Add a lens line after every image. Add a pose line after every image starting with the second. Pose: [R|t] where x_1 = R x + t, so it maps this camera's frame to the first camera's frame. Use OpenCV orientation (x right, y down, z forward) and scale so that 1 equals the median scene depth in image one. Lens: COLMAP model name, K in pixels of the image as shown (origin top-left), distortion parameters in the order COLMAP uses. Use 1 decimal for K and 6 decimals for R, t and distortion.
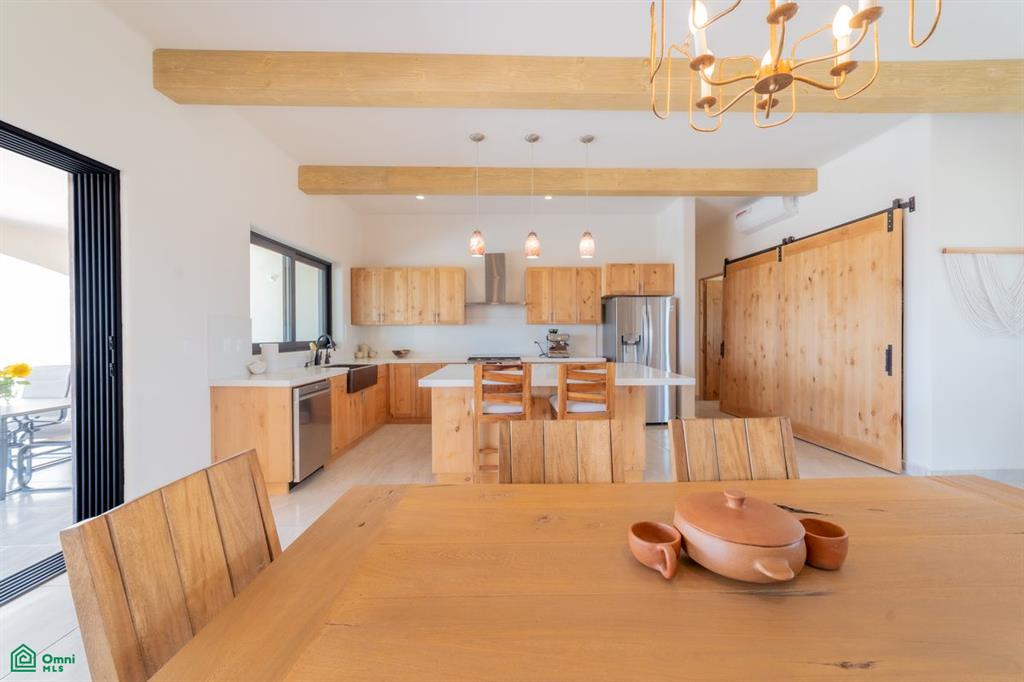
lens RADIAL K [[403.7, 0, 520.6], [0, 403.7, 341.6], [0, 0, 1]] dist [0.000212, 0.000280]
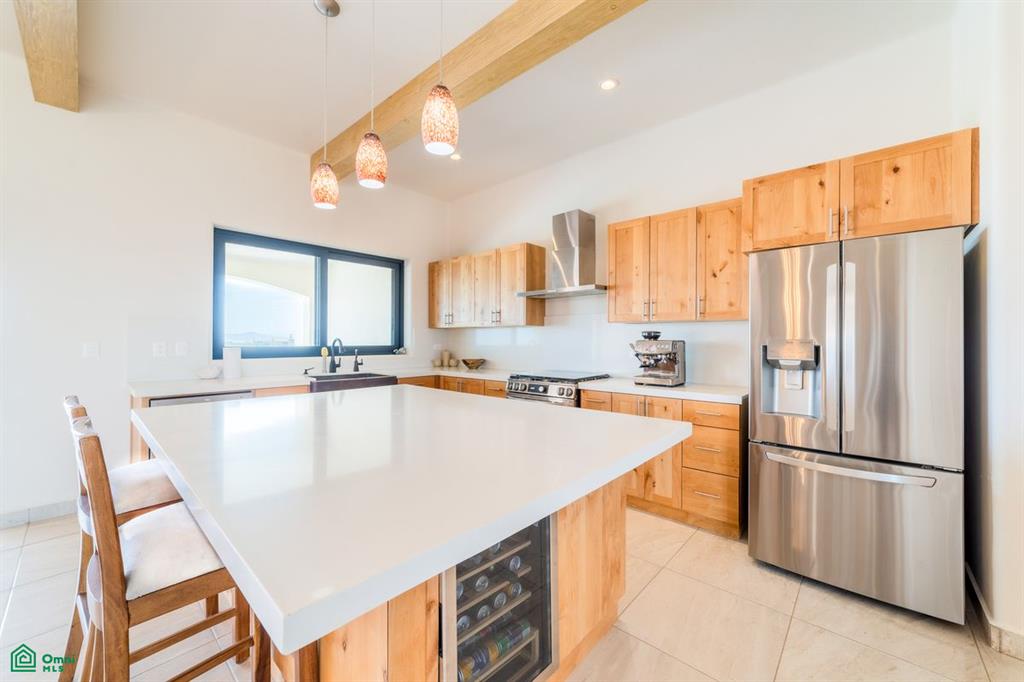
lens RADIAL K [[403.7, 0, 520.6], [0, 403.7, 341.6], [0, 0, 1]] dist [0.000212, 0.000280]
pose [[0.723474, 0.010913, -0.690266, 0.333364], [-0.017624, 0.999841, -0.002664, -0.012948], [0.690127, 0.014093, 0.723551, 0.503655]]
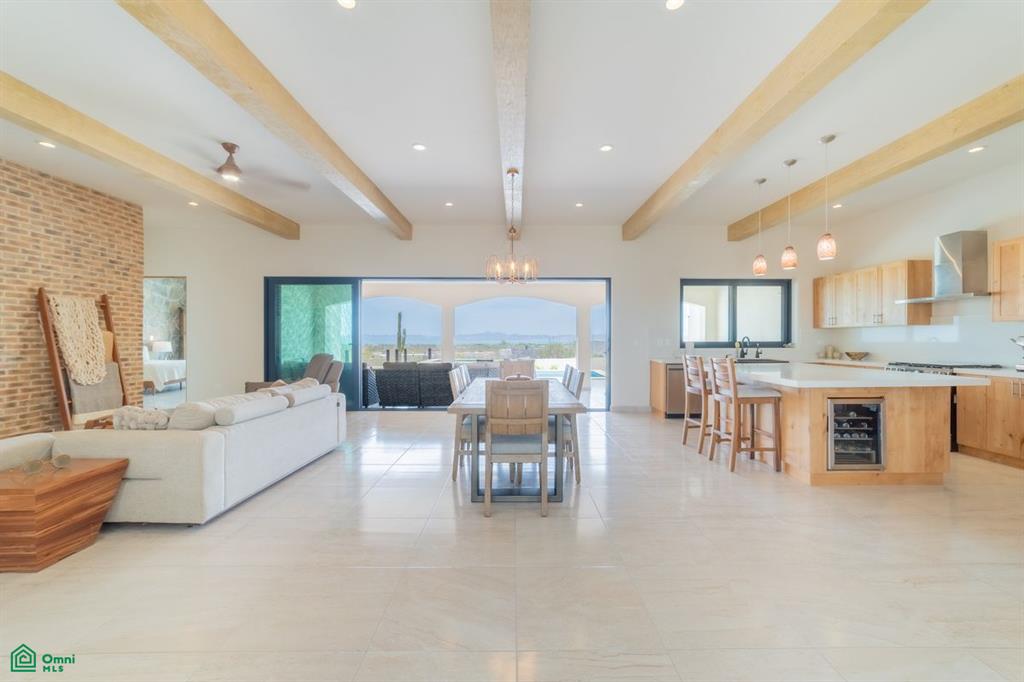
lens RADIAL K [[403.7, 0, 520.6], [0, 403.7, 341.6], [0, 0, 1]] dist [0.000212, 0.000280]
pose [[-0.027183, 0.013958, -0.999533, 0.766231], [-0.009532, 0.999853, 0.014221, -0.011143], [0.999585, 0.009914, -0.027046, 0.190695]]
